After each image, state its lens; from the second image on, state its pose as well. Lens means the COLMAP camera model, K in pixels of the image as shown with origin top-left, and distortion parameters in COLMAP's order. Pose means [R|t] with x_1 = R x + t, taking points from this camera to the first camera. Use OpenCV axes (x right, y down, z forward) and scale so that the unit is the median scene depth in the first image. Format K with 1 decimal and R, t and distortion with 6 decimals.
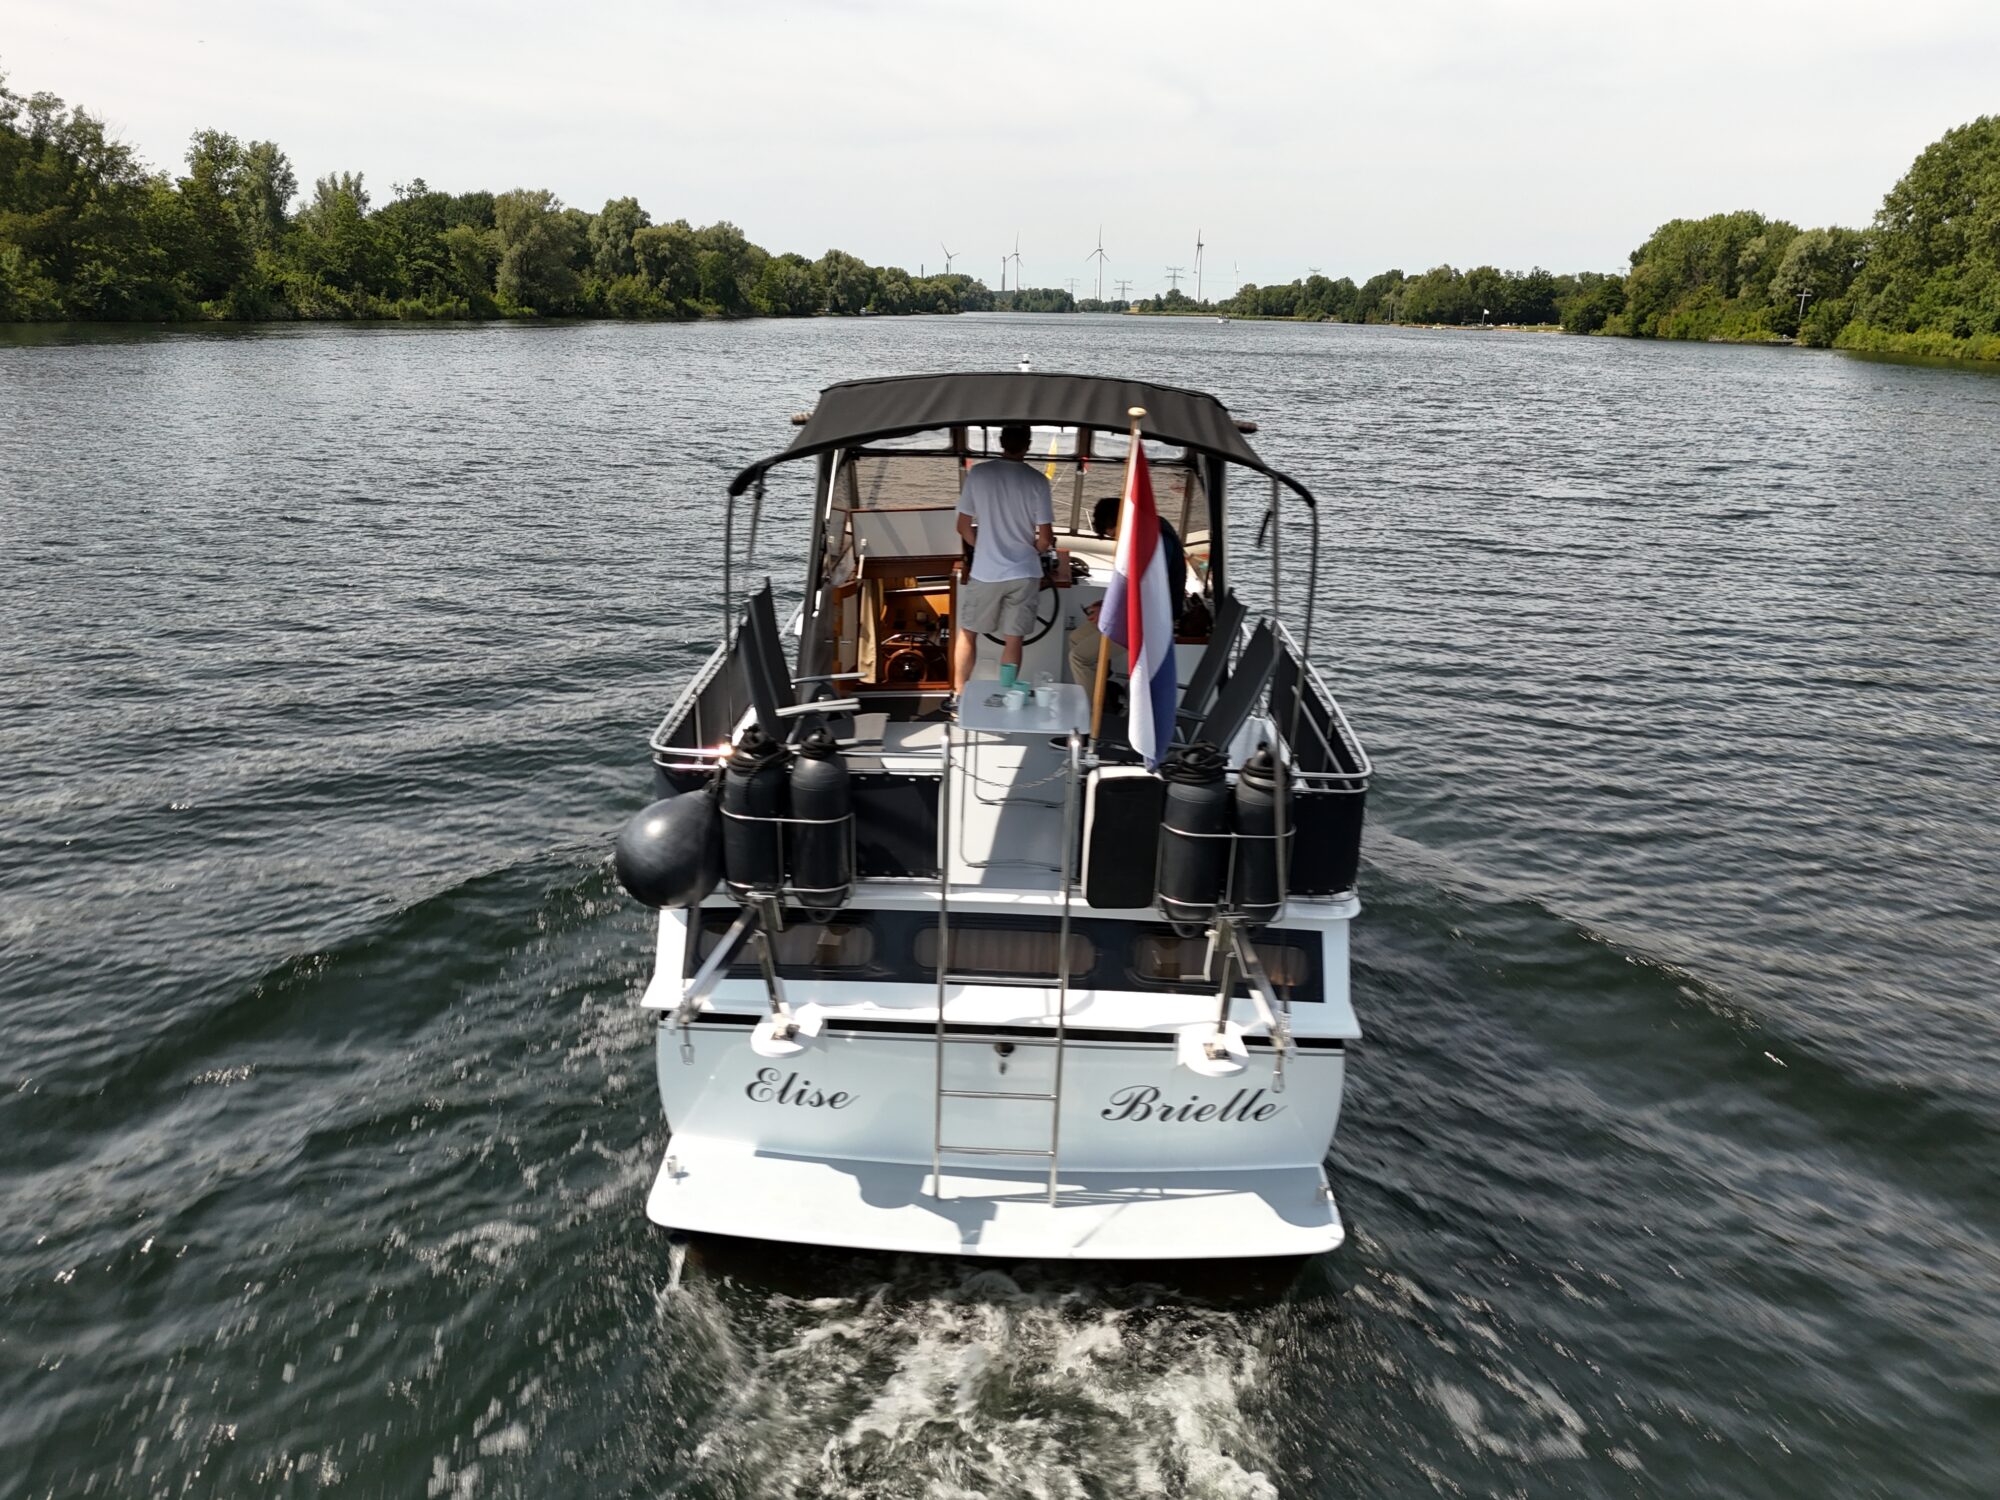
lens RADIAL K [[1498.5, 0, 997.8], [0, 1498.5, 747.9], [0, 0, 1]] dist [0.064584, -0.067787]
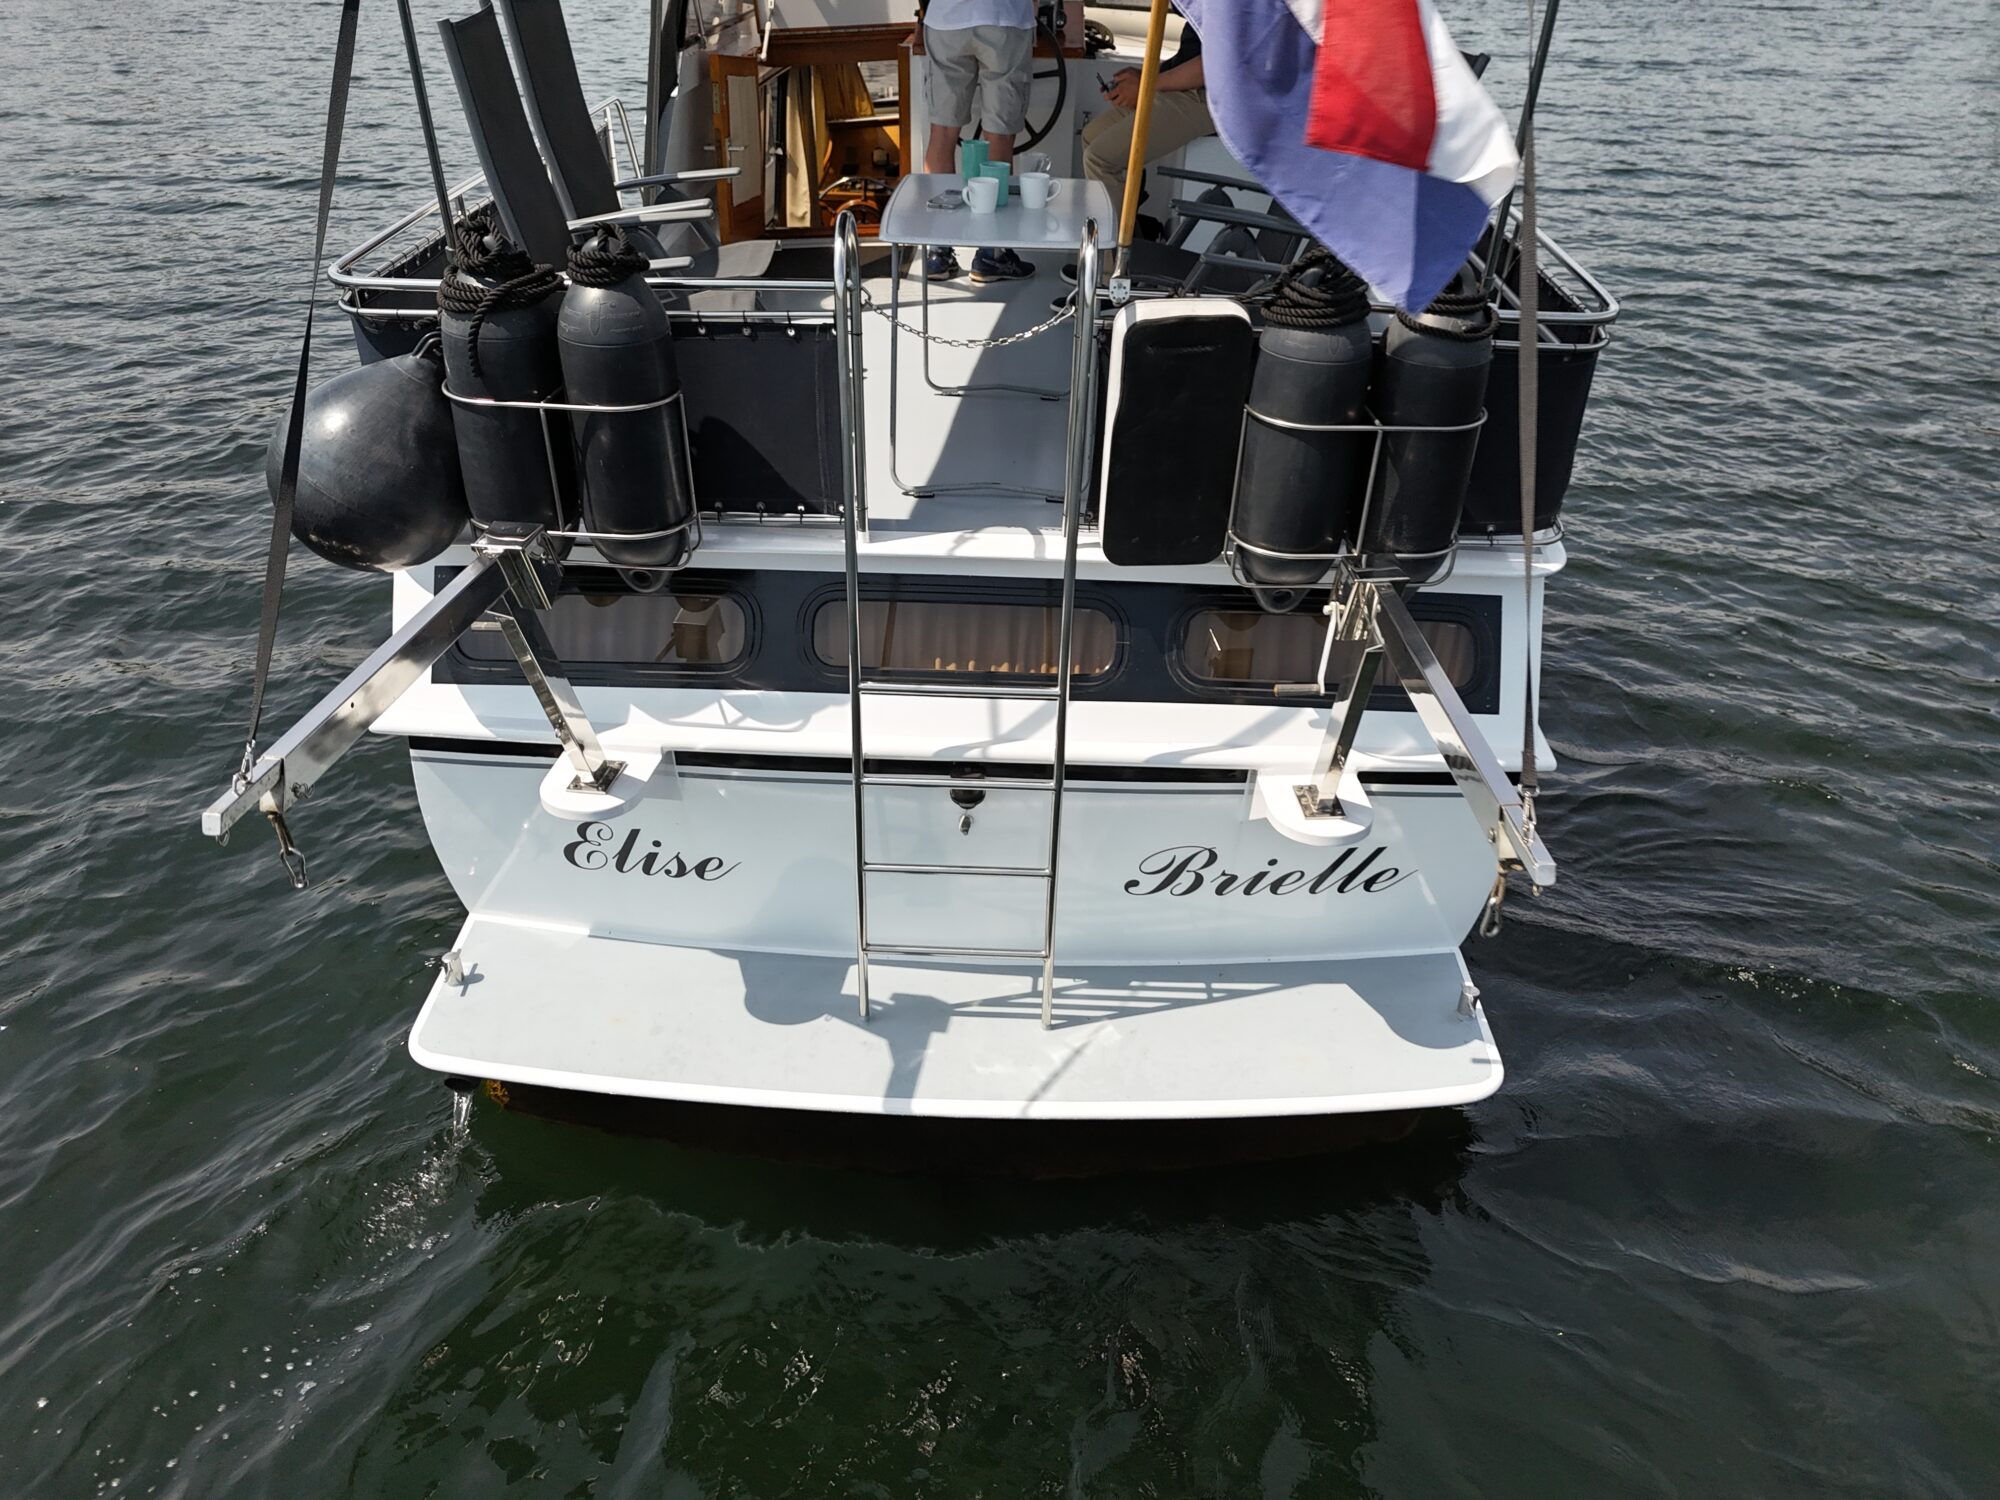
lens RADIAL K [[1498.5, 0, 955.9], [0, 1498.5, 761.6], [0, 0, 1]] dist [0.064584, -0.067787]
pose [[0.999293, -0.003877, -0.037391, 0.022868], [0.012707, 0.970957, 0.238918, 0.041307], [0.035378, -0.239224, 0.970320, 0.412040]]
